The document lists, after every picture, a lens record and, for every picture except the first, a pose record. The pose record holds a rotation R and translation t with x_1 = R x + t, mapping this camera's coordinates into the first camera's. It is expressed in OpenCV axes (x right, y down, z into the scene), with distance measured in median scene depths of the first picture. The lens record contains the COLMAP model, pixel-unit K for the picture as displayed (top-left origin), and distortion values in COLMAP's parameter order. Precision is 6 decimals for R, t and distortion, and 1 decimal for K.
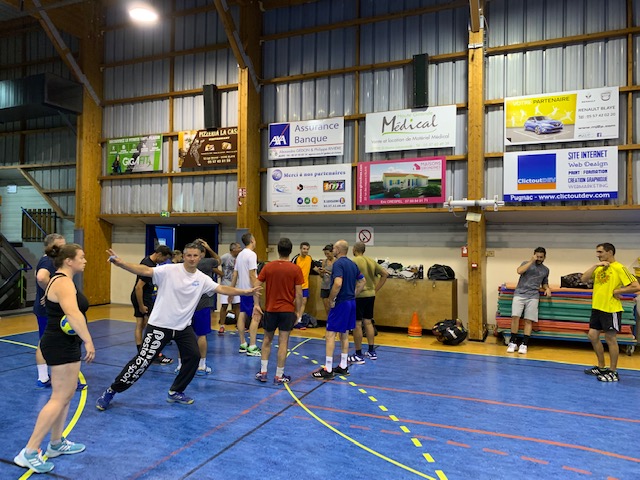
lens RADIAL K [[497.5, 0, 318.7], [0, 497.5, 246.8], [0, 0, 1]] dist [0.016069, -0.025697]
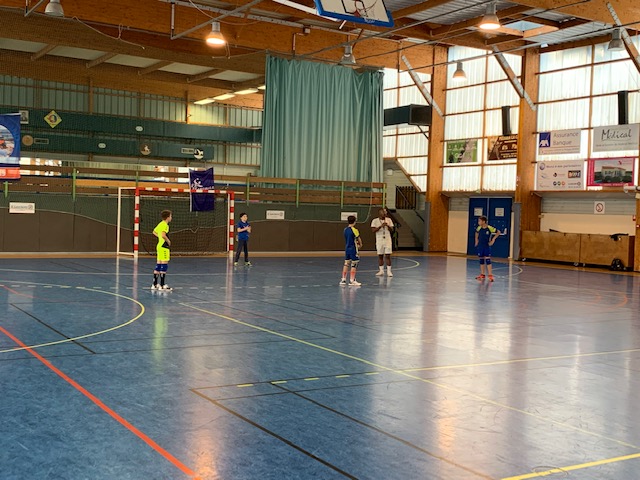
lens RADIAL K [[861.0, 0, 324.4], [0, 861.0, 243.2], [0, 0, 1]] dist [0.031155, 0.000000]
pose [[0.817420, 0.027640, -0.575378, 0.843038], [-0.006613, 0.999233, 0.038606, -0.008141], [0.576004, -0.027752, 0.816976, -1.447960]]
